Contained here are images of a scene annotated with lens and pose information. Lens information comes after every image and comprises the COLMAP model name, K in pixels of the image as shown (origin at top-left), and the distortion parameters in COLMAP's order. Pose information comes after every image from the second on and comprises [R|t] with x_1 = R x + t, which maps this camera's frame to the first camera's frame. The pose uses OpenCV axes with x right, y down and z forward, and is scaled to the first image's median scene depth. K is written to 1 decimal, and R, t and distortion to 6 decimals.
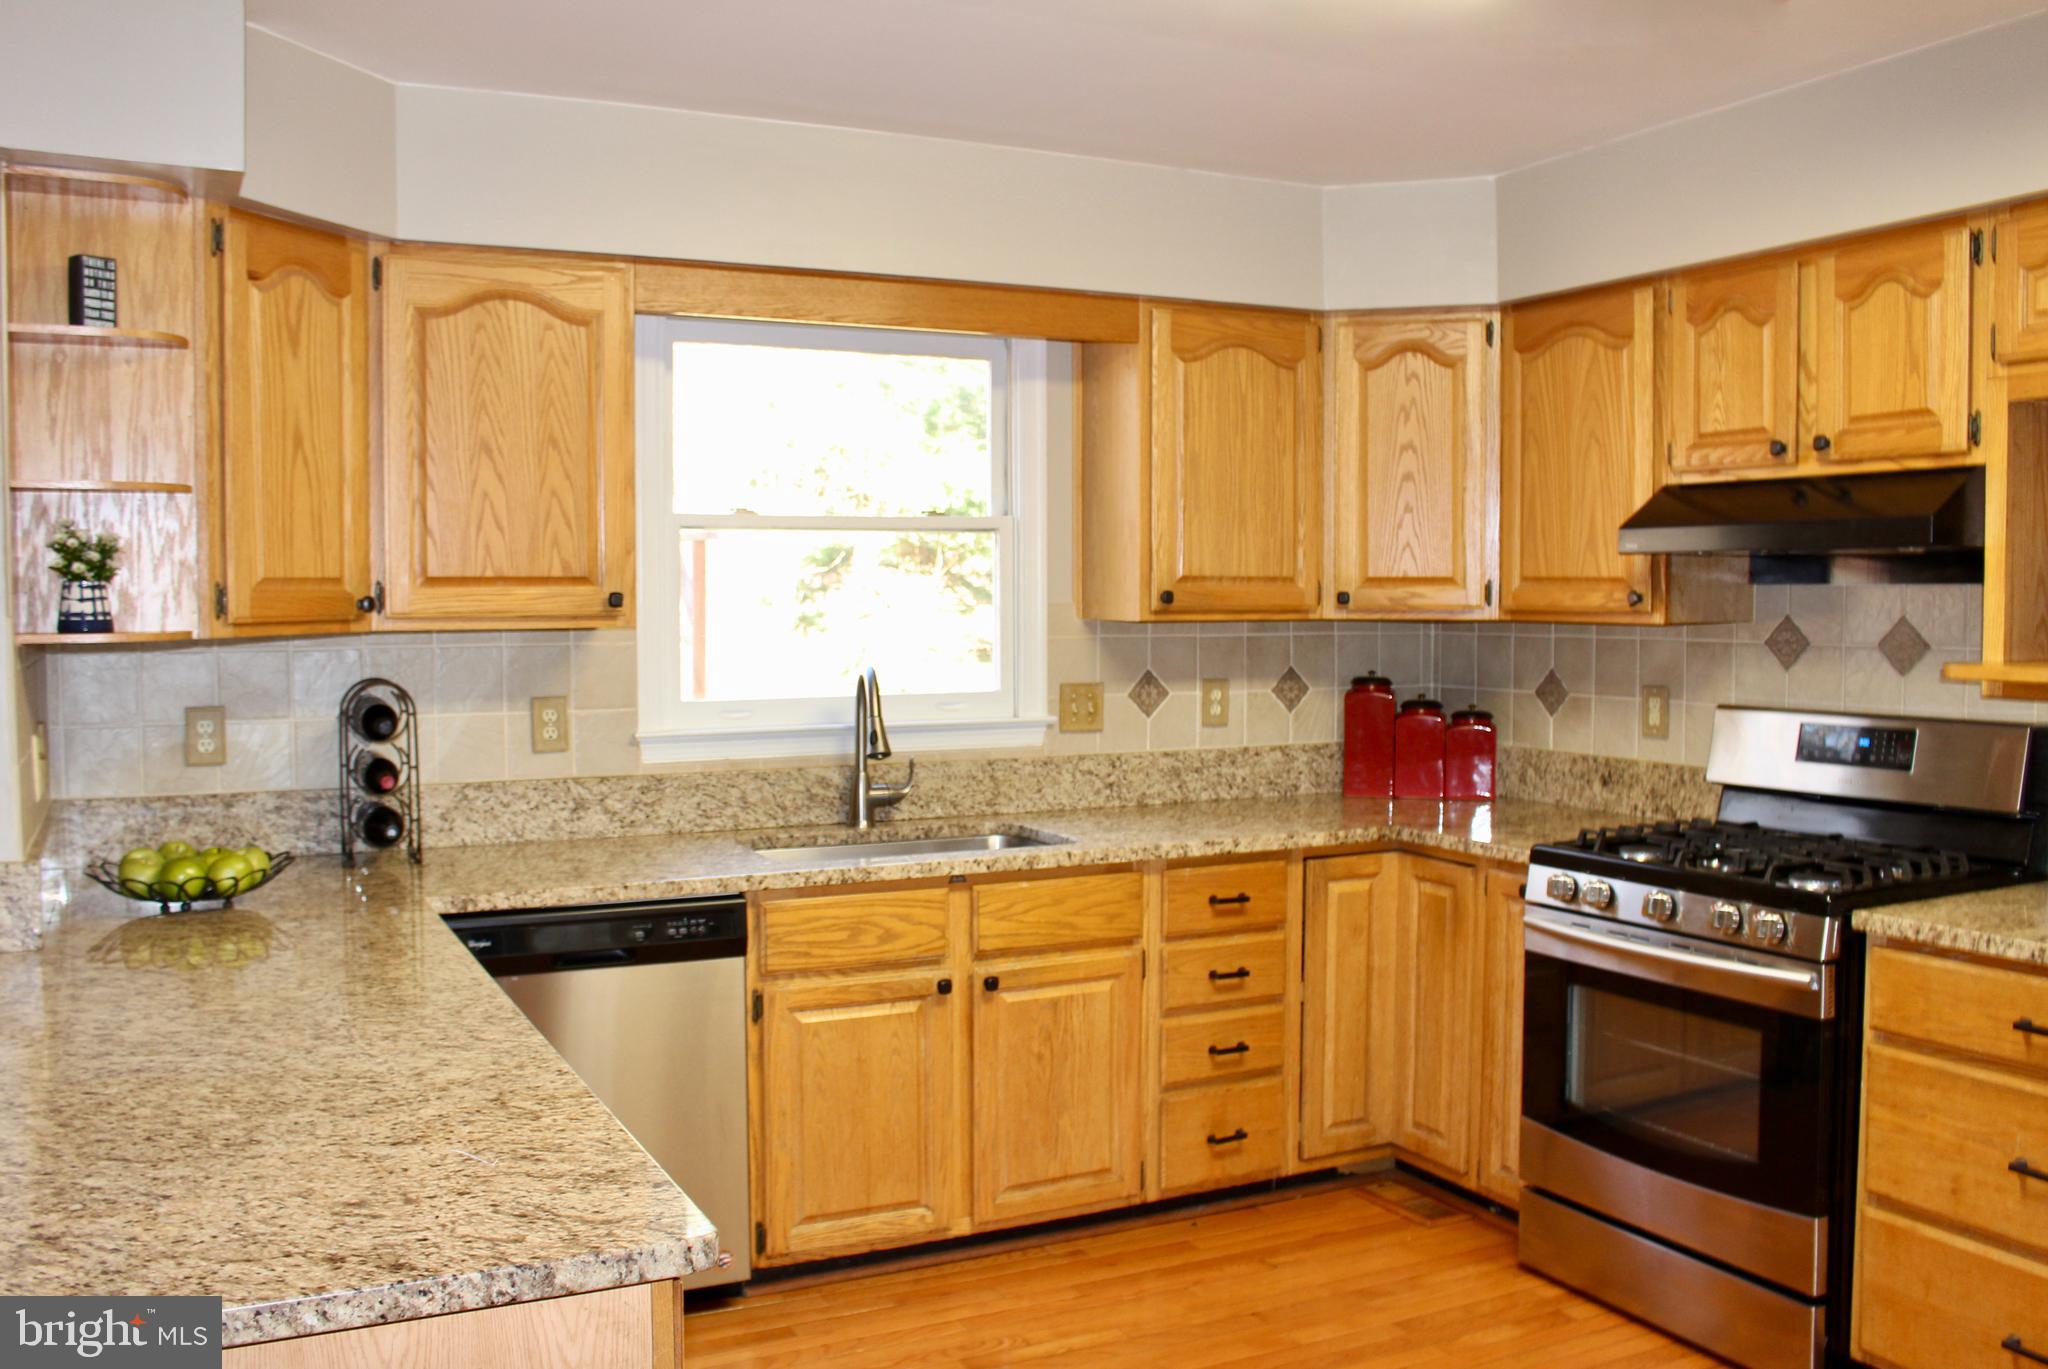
lens RADIAL K [[1760.6, 0, 991.8], [0, 1760.6, 676.0], [0, 0, 1]] dist [-0.158345, 0.125674]
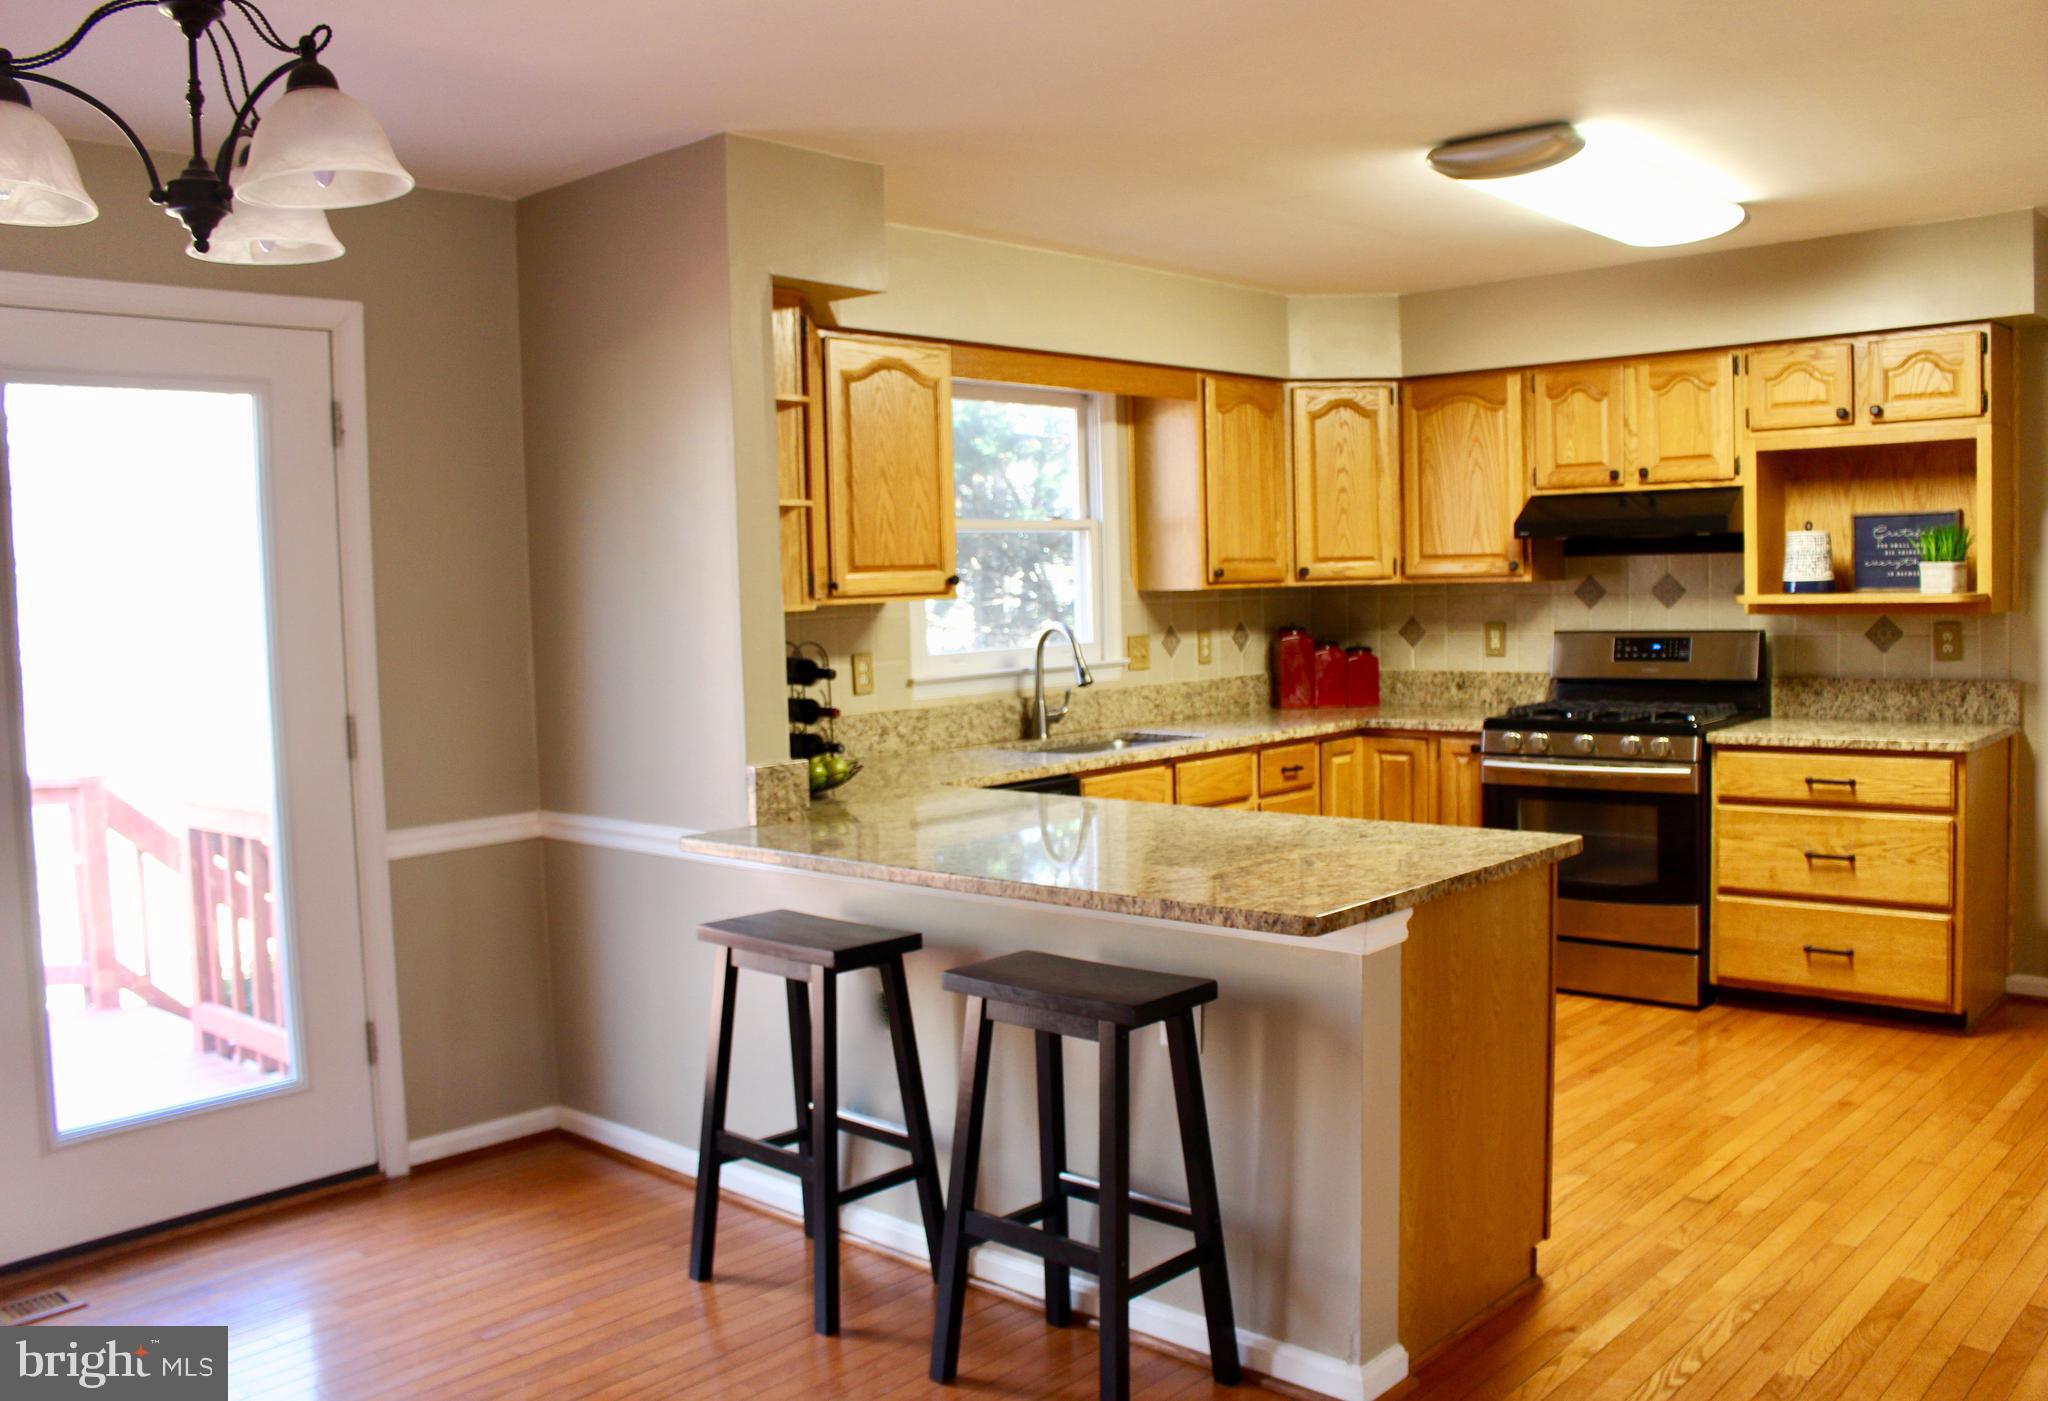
lens RADIAL K [[1743.7, 0, 999.2], [0, 1743.7, 699.9], [0, 0, 1]] dist [-0.167945, 0.128927]
pose [[0.932874, -0.049146, 0.356834, -0.660092], [0.043519, 0.998769, 0.023785, 0.020939], [-0.357564, -0.006659, 0.933865, -0.331634]]
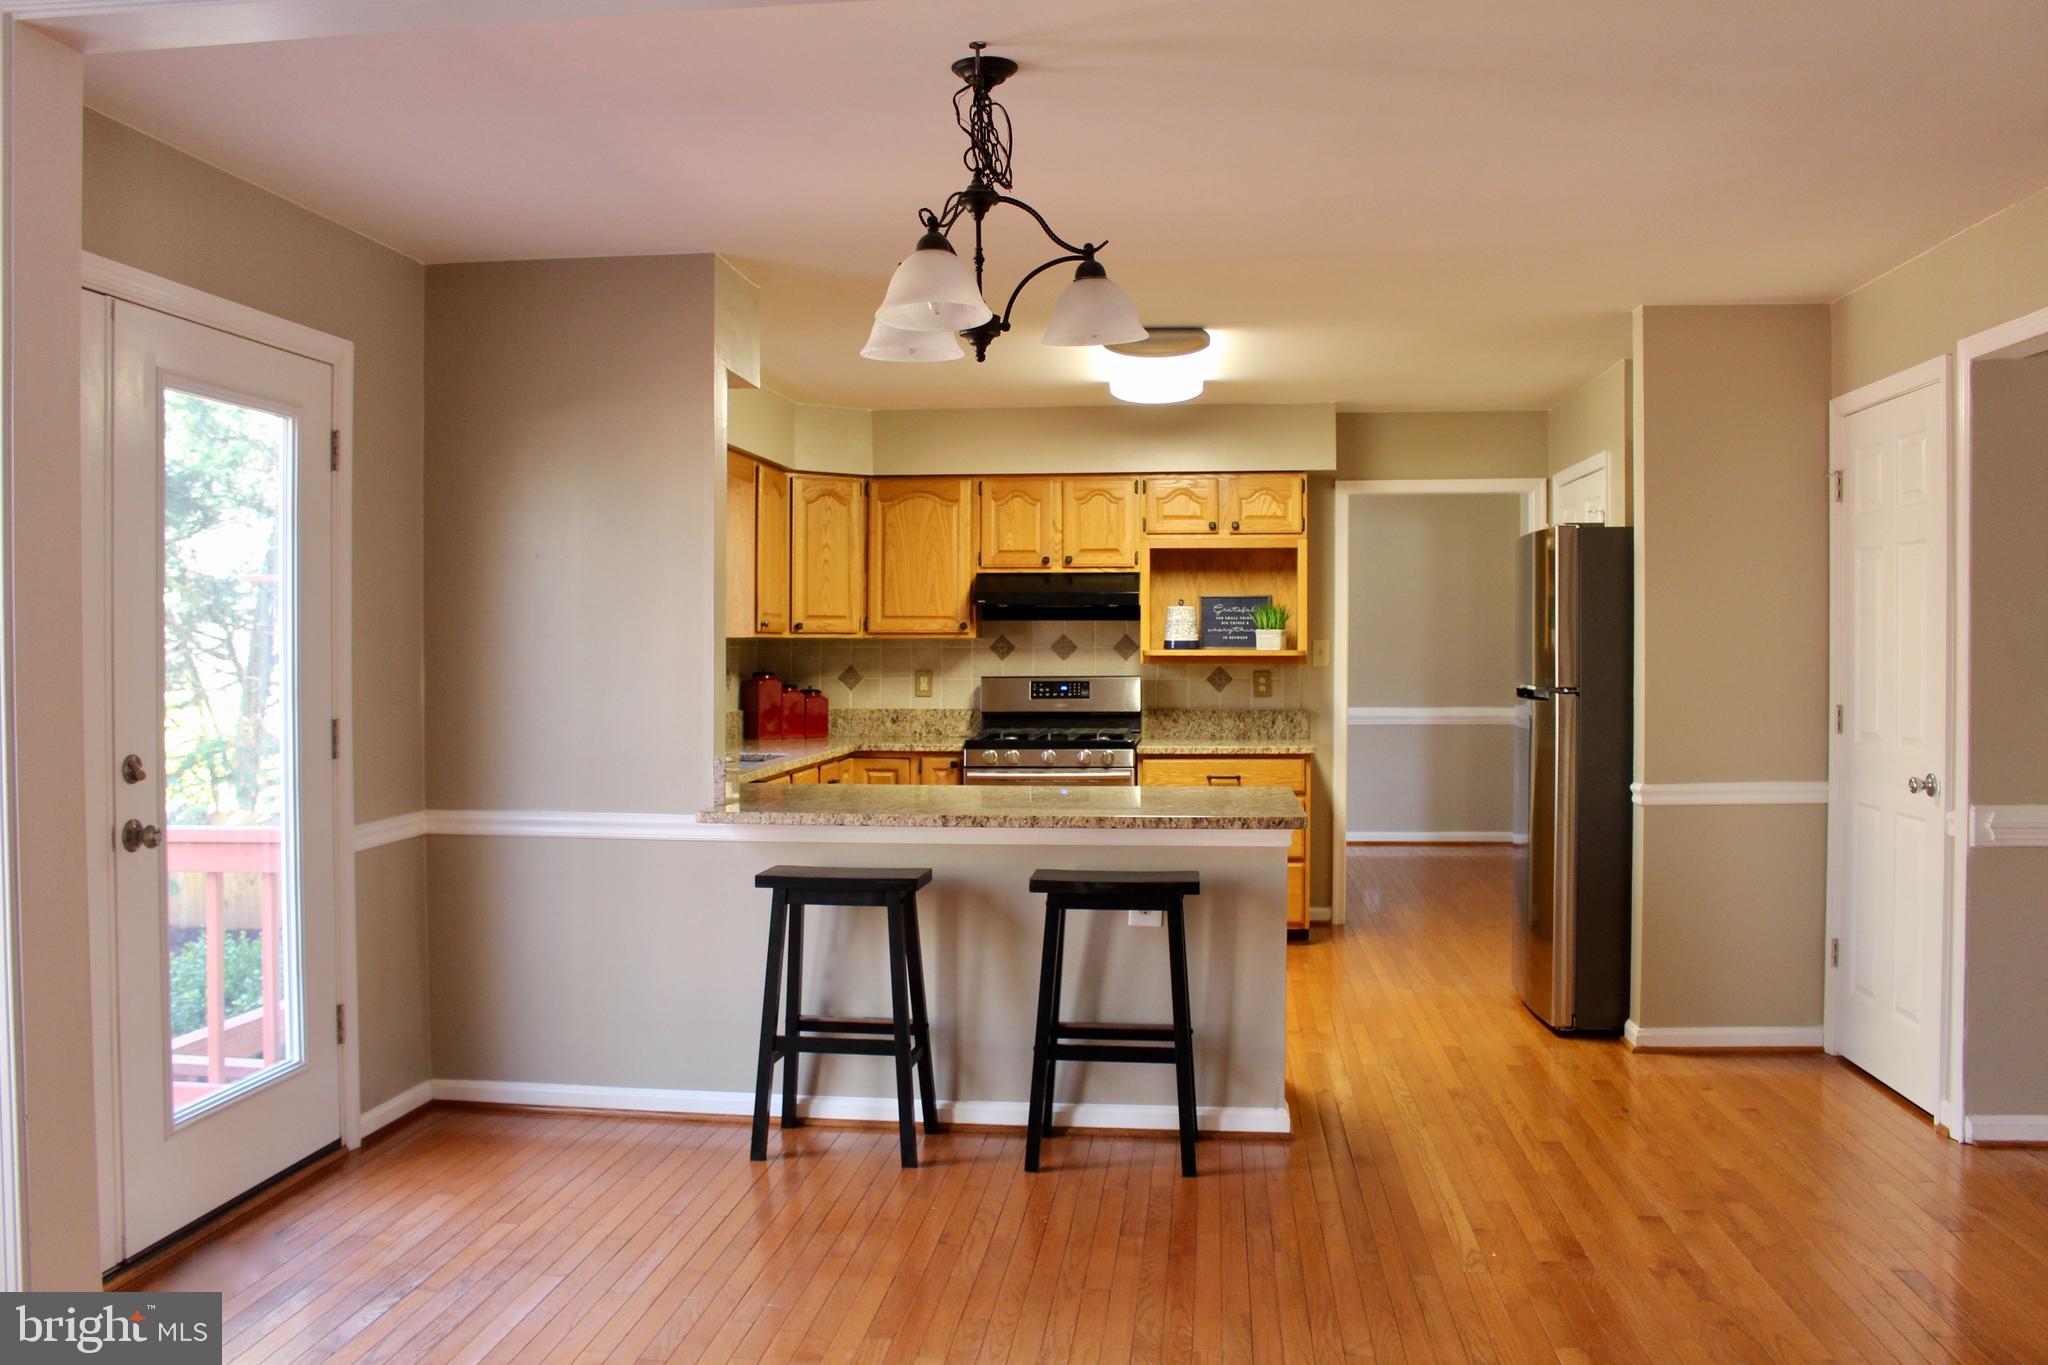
lens RADIAL K [[1735.2, 0, 996.8], [0, 1735.2, 673.3], [0, 0, 1]] dist [-0.163570, 0.134839]
pose [[0.545530, -0.011475, 0.838013, -1.393477], [0.038287, 0.999204, -0.011242, 0.038597], [-0.837216, 0.038218, 0.545535, -0.190754]]
